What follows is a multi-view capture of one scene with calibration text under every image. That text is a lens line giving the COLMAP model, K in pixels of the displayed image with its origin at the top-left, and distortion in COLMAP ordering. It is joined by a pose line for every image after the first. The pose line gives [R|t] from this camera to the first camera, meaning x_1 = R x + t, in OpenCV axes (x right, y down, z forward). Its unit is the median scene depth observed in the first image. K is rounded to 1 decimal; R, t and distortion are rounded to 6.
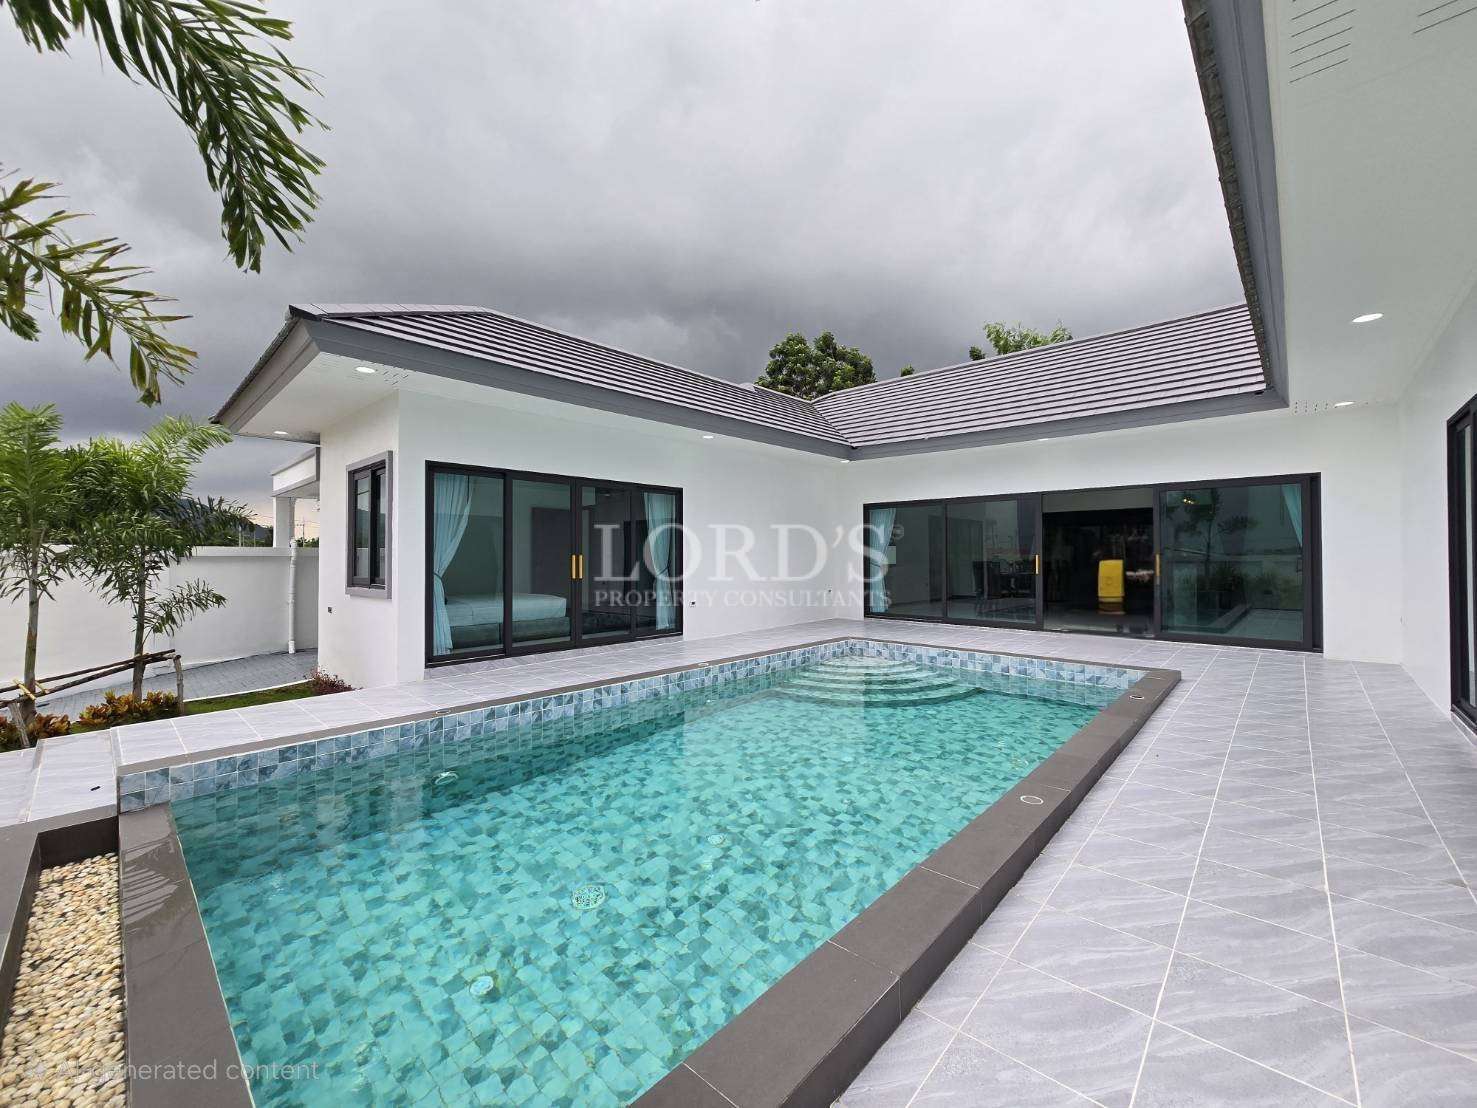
lens RADIAL K [[609.0, 0, 744.1], [0, 609.0, 548.5], [0, 0, 1]] dist [-0.003605, -0.000487]
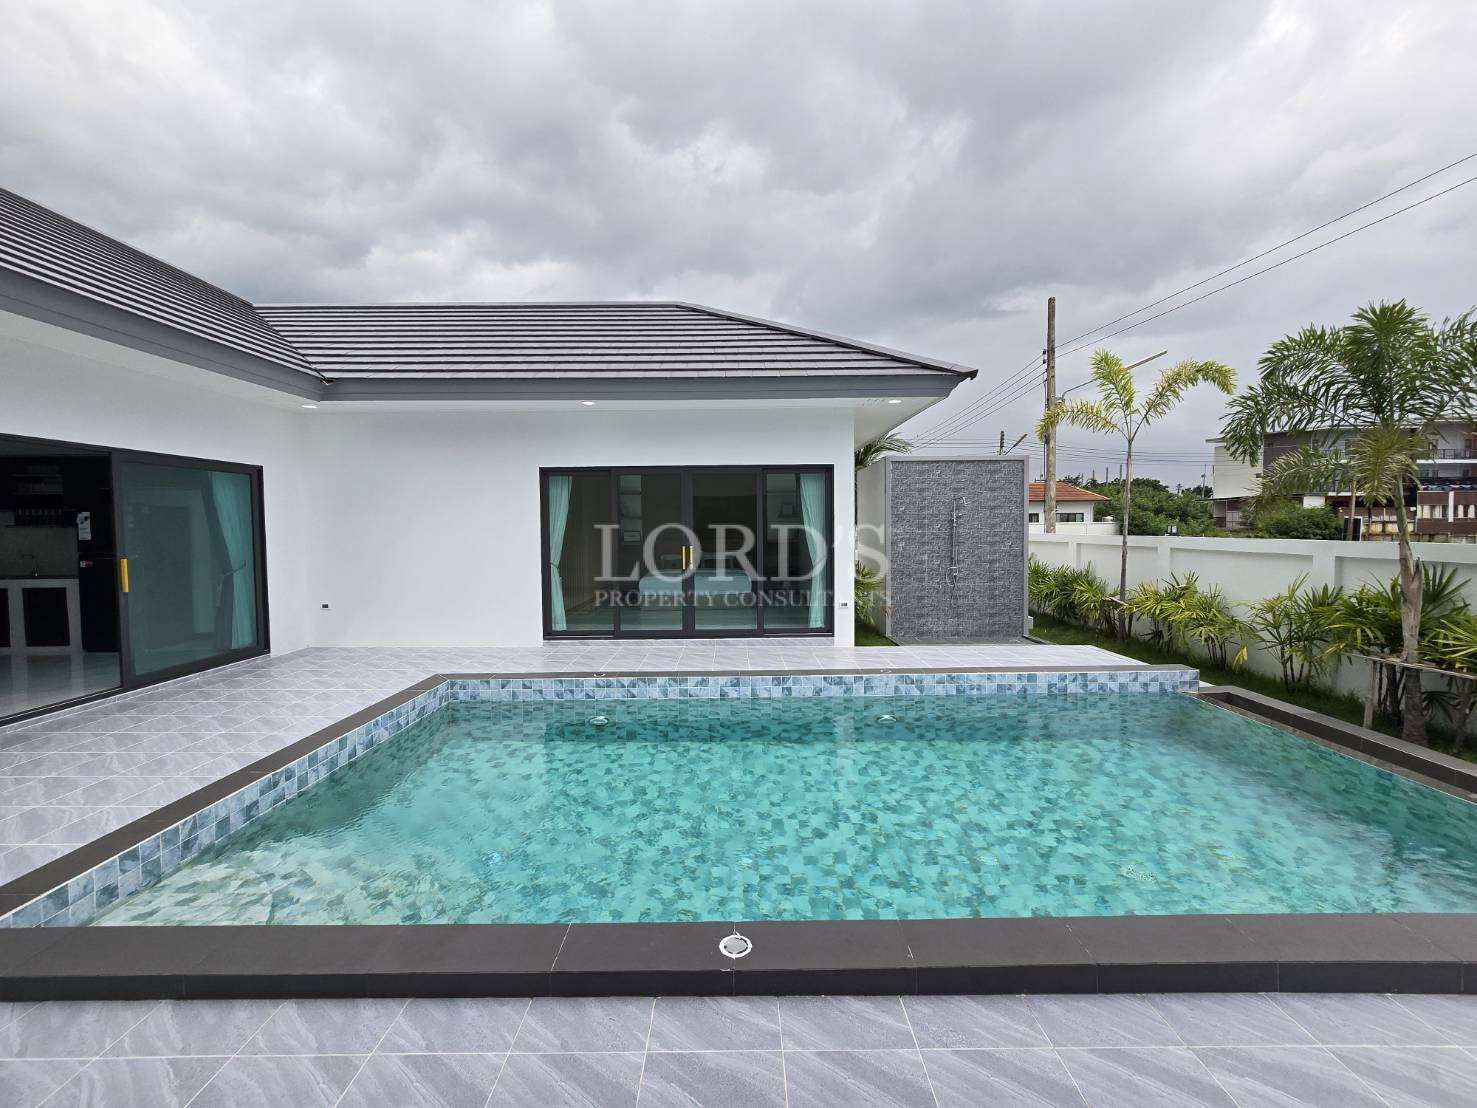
lens RADIAL K [[609.0, 0, 744.1], [0, 609.0, 548.5], [0, 0, 1]] dist [-0.003605, -0.000487]
pose [[-0.715948, -0.011546, 0.698058, -0.274206], [0.000878, 0.999848, 0.017437, -0.010852], [-0.698153, 0.013097, -0.715829, 1.242383]]
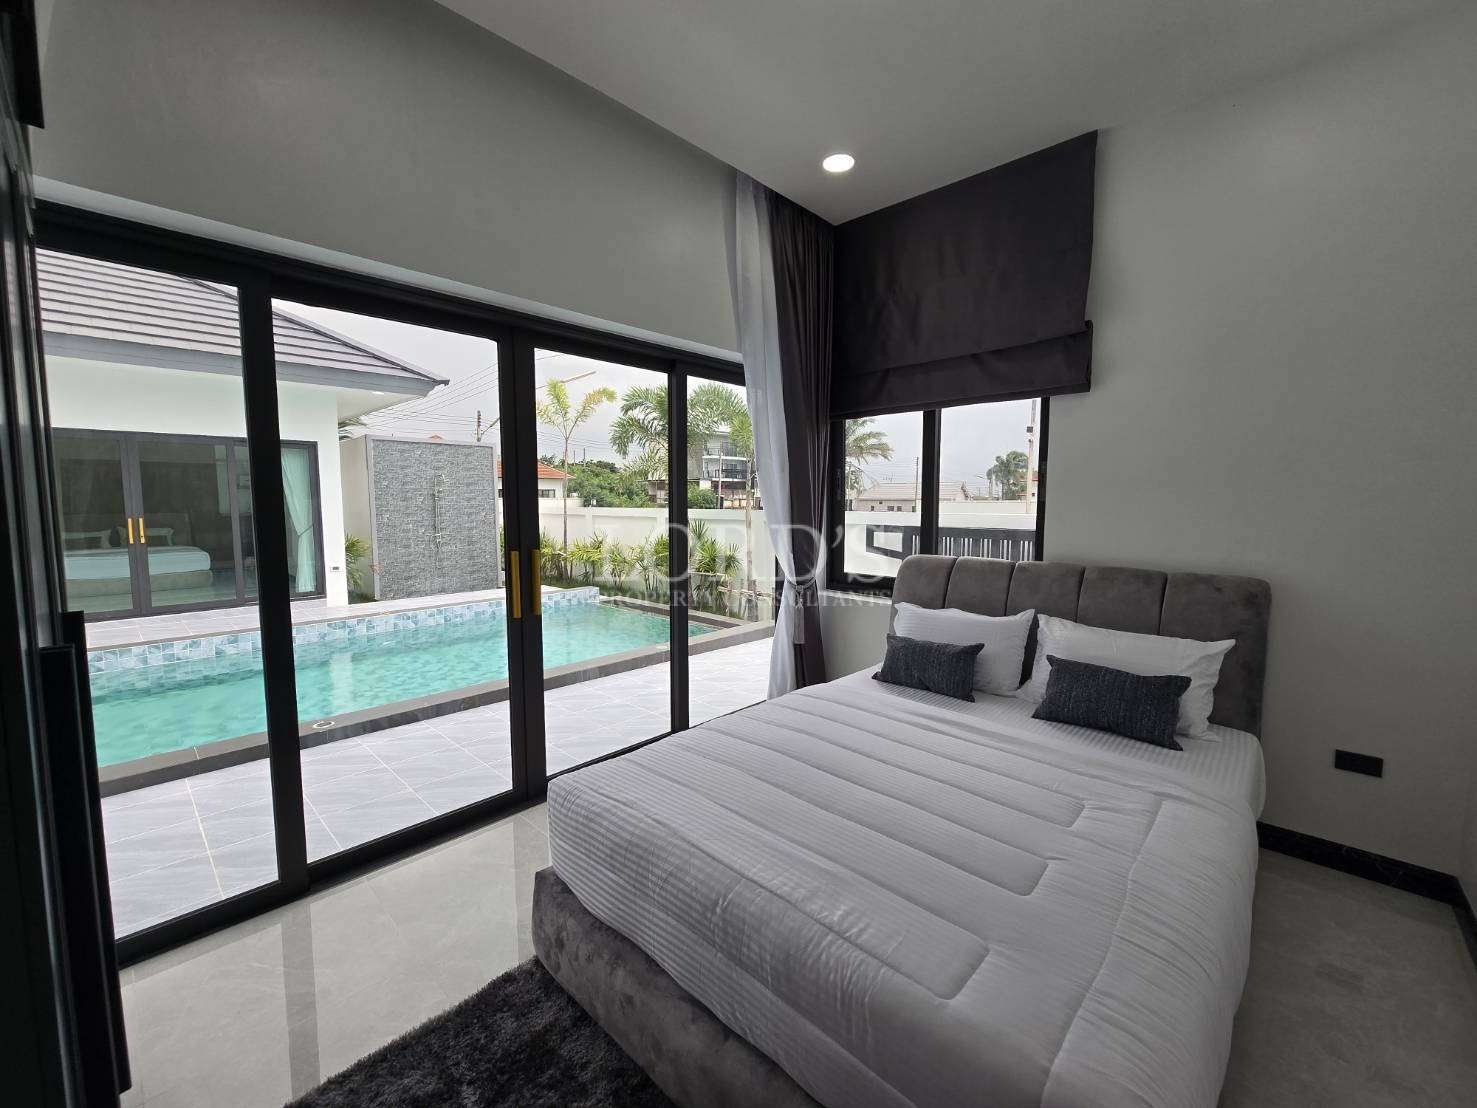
lens RADIAL K [[609.0, 0, 744.1], [0, 609.0, 548.5], [0, 0, 1]] dist [-0.003605, -0.000487]
pose [[-0.999564, 0.010919, -0.027421, -0.487252], [0.009182, 0.997989, 0.062717, 0.003749], [0.028051, 0.062438, -0.997655, 1.703467]]
